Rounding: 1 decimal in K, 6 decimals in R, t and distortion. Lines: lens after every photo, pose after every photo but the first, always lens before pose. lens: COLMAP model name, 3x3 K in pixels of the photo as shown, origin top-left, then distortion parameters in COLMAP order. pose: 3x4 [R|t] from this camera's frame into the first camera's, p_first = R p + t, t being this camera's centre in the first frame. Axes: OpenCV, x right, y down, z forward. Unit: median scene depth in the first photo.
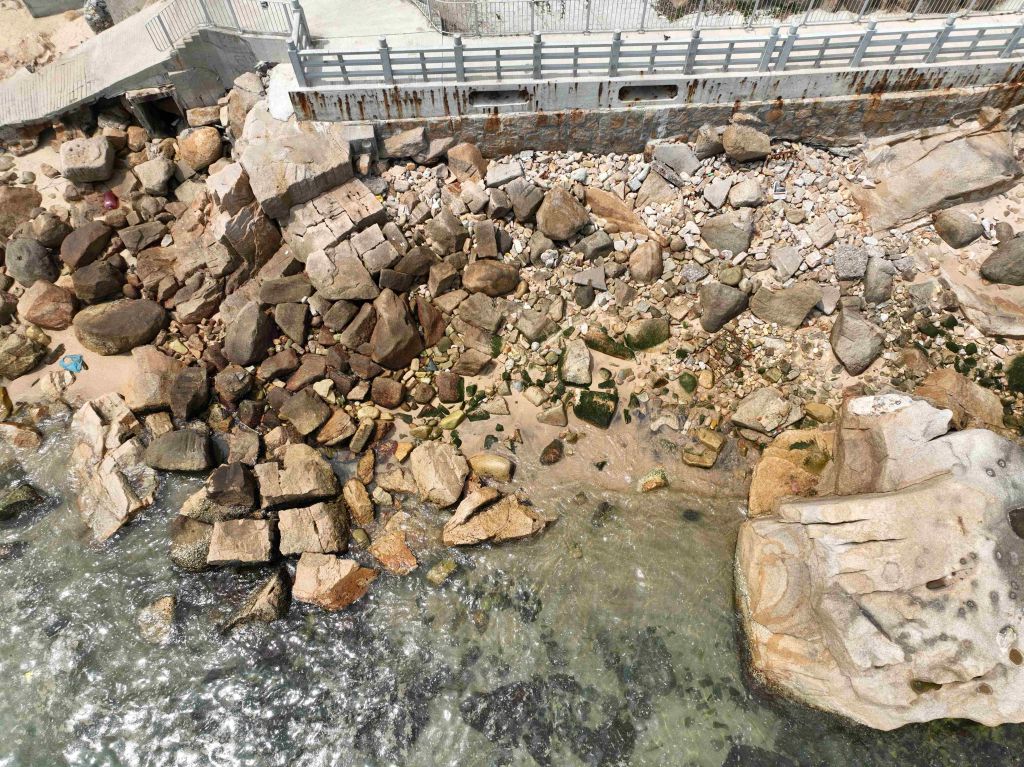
lens RADIAL K [[717.1, 0, 516.6], [0, 717.1, 384.4], [0, 0, 1]] dist [-0.004777, 0.022206]
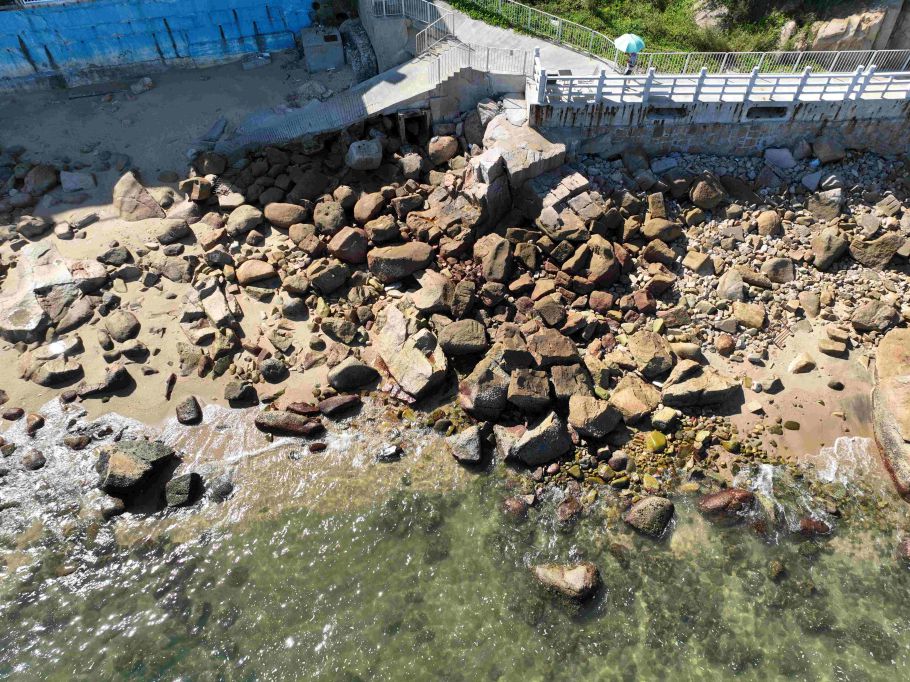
lens RADIAL K [[637.3, 0, 459.1], [0, 637.3, 341.8], [0, 0, 1]] dist [-0.004777, 0.022206]
pose [[0.999810, 0.018542, 0.006067, -0.446039], [-0.017180, 0.984142, -0.176548, 0.300057], [-0.009244, 0.176410, 0.984273, -0.205611]]
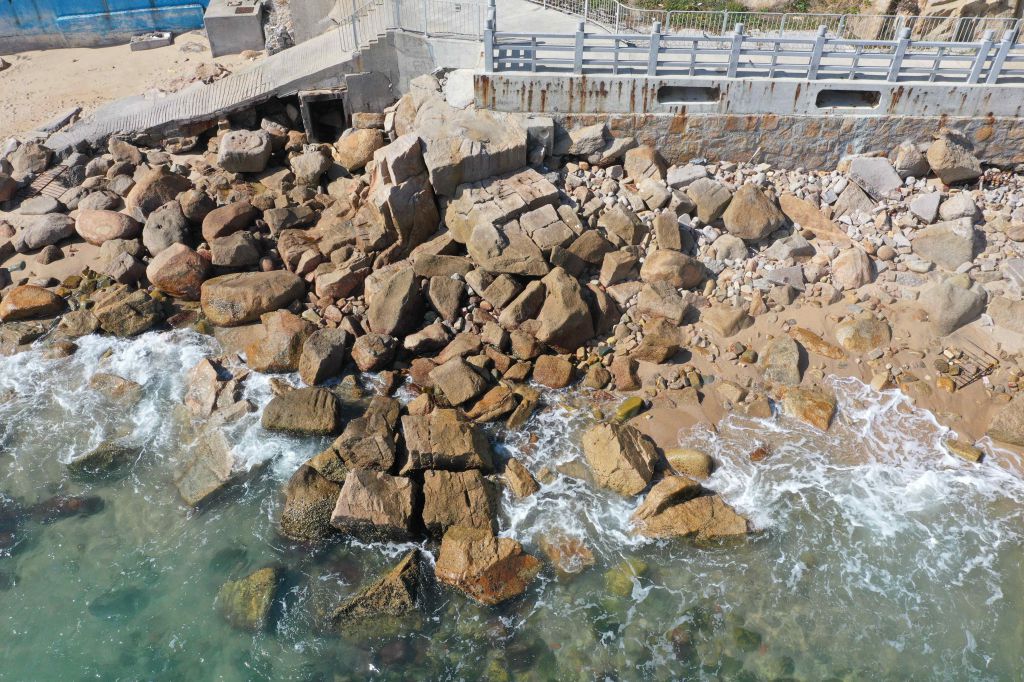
lens RADIAL K [[795.9, 0, 512.9], [0, 795.9, 346.3], [0, 0, 1]] dist [-0.005747, -0.004412]
pose [[0.994942, 0.069685, -0.072353, -0.154761], [-0.090388, 0.935285, -0.342157, 0.290045], [0.043828, 0.346966, 0.936853, 0.112809]]
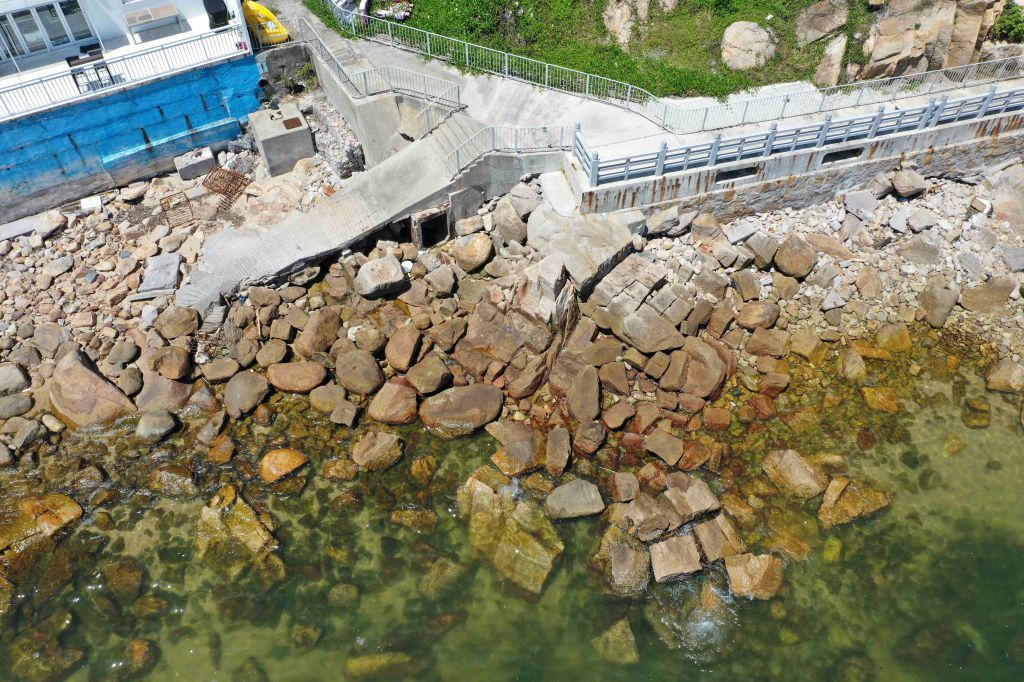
lens RADIAL K [[794.4, 0, 512.0], [0, 794.4, 341.0], [0, 0, 1]] dist [-0.010199, -0.004357]
pose [[0.973443, -0.167055, 0.156527, -0.660757], [0.192722, 0.967029, -0.166471, 0.035883], [-0.123557, 0.192216, 0.973543, -0.241257]]
